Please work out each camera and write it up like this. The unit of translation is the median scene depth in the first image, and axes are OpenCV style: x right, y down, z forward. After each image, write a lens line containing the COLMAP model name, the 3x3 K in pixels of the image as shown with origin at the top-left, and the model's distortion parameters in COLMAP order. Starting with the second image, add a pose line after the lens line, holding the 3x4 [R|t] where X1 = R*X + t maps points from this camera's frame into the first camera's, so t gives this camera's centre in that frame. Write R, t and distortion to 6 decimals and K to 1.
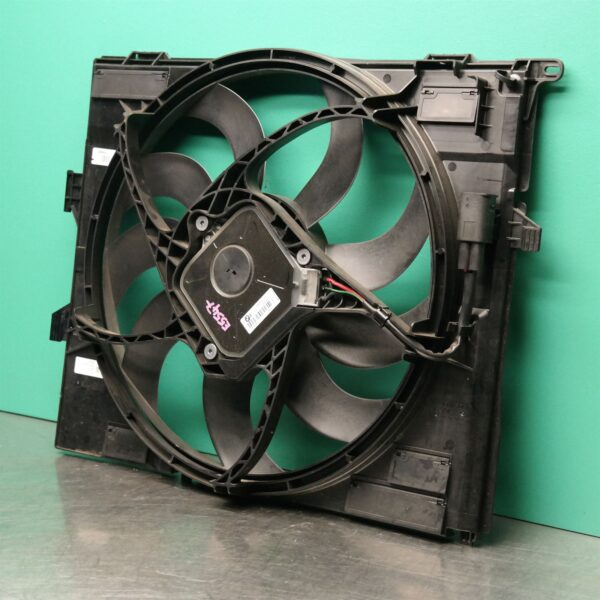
lens RADIAL K [[1408.6, 0, 300.0], [0, 1408.6, 300.0], [0, 0, 1]] dist [0.081752, -0.020668]
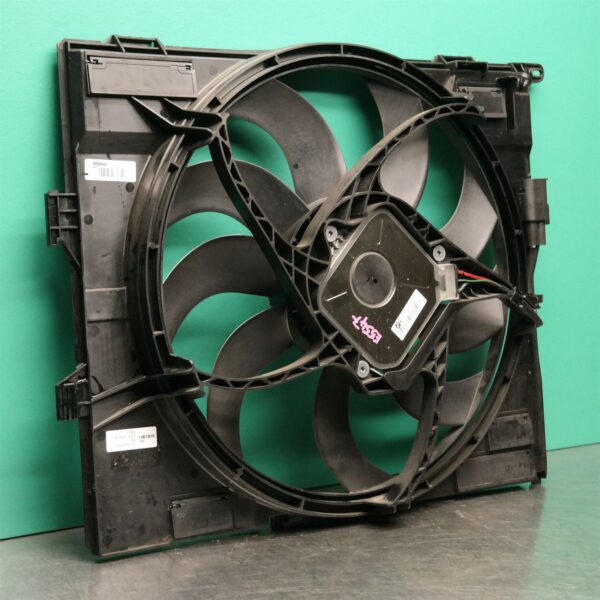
lens RADIAL K [[1408.6, 0, 300.0], [0, 1408.6, 300.0], [0, 0, 1]] dist [0.081752, -0.020668]
pose [[0.342103, -0.135948, 0.929776, -0.950546], [0.125970, 0.987182, 0.097992, -0.106414], [-0.931181, 0.083601, 0.354843, 0.717619]]
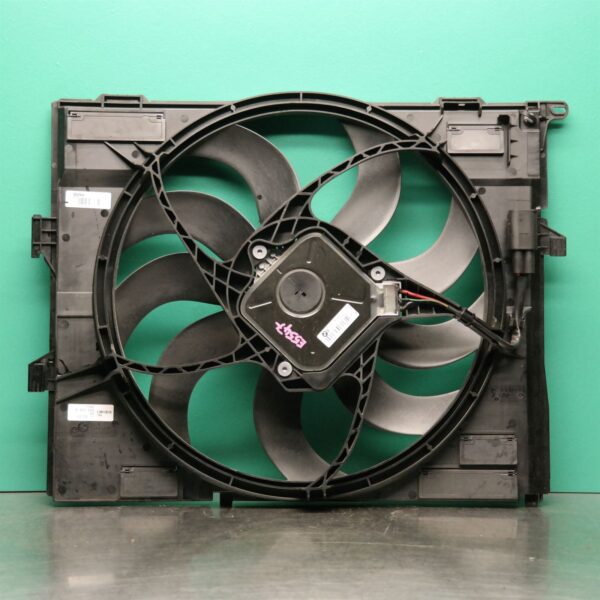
lens RADIAL K [[2183.3, 0, 300.0], [0, 2183.3, 300.0], [0, 0, 1]] dist [0.148352, 3.757285]
pose [[0.804349, -0.047464, 0.592258, -1.057783], [0.101698, 0.993092, -0.058530, 0.084366], [-0.585388, 0.107310, 0.803620, -0.359124]]
